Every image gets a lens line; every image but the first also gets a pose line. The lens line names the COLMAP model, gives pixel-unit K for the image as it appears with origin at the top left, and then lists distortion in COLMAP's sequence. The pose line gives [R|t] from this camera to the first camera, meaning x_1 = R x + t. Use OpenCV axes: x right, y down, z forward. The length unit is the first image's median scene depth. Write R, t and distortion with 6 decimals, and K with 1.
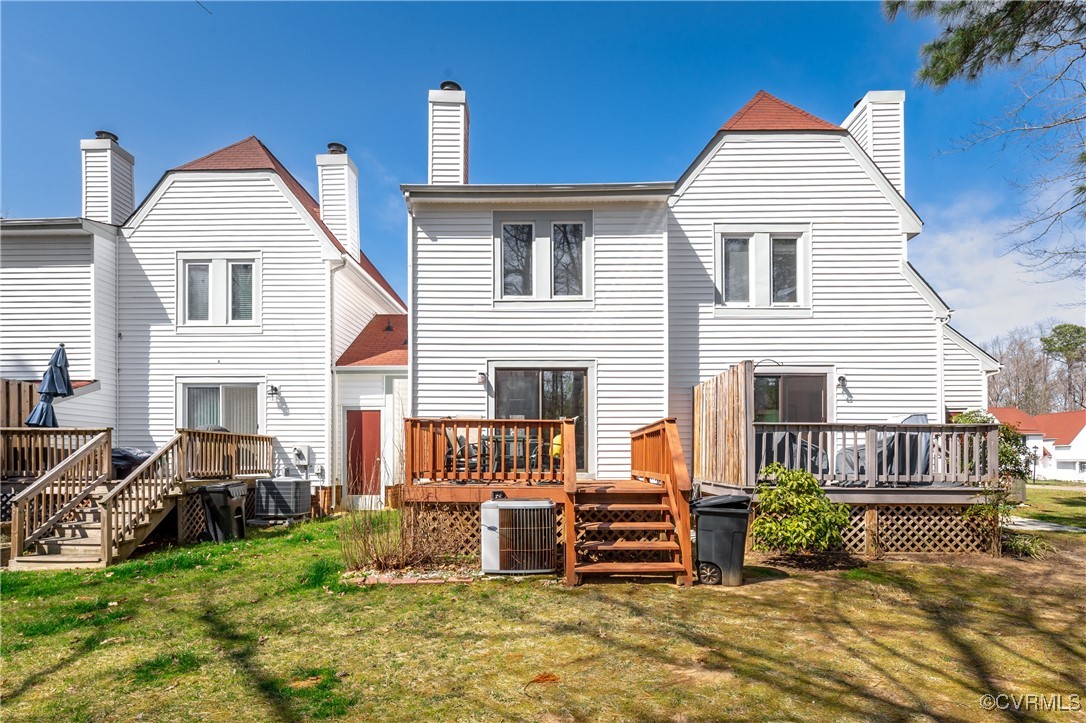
lens RADIAL K [[547.7, 0, 542.4], [0, 547.7, 366.9], [0, 0, 1]] dist [0.007740, 0.000786]
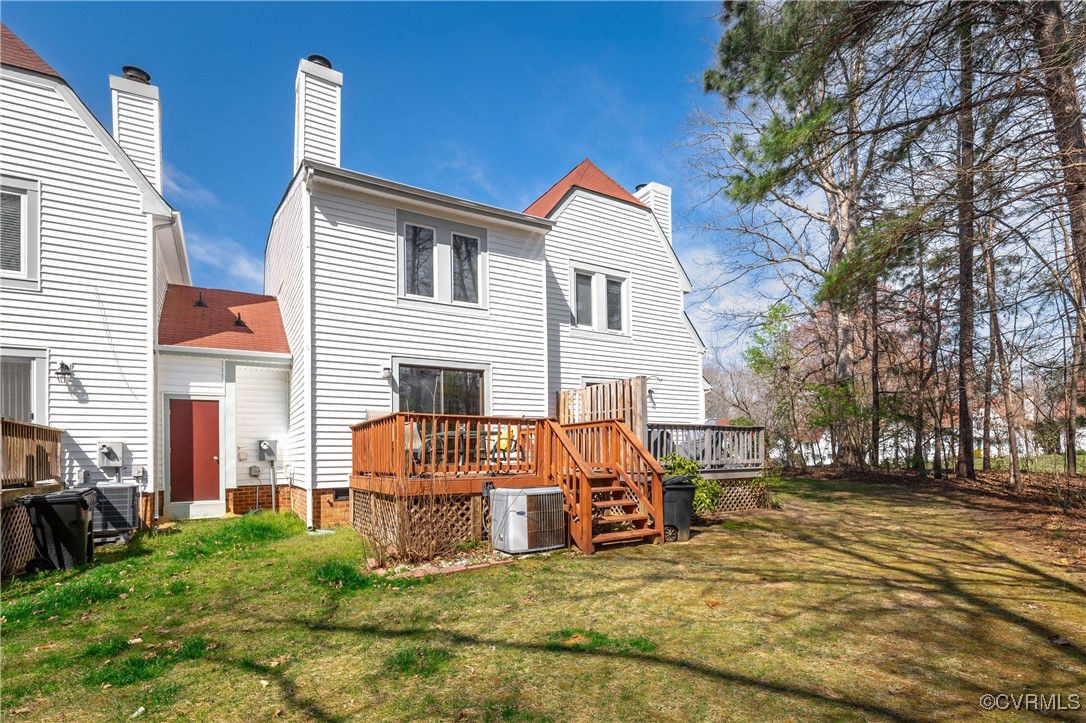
lens RADIAL K [[533.7, 0, 542.9], [0, 533.7, 349.5], [0, 0, 1]] dist [0.000402, -0.000476]
pose [[0.843623, 0.089297, 0.529458, -0.367601], [-0.072249, 0.995985, -0.052860, 0.007662], [-0.532052, 0.006341, 0.846688, 0.023232]]
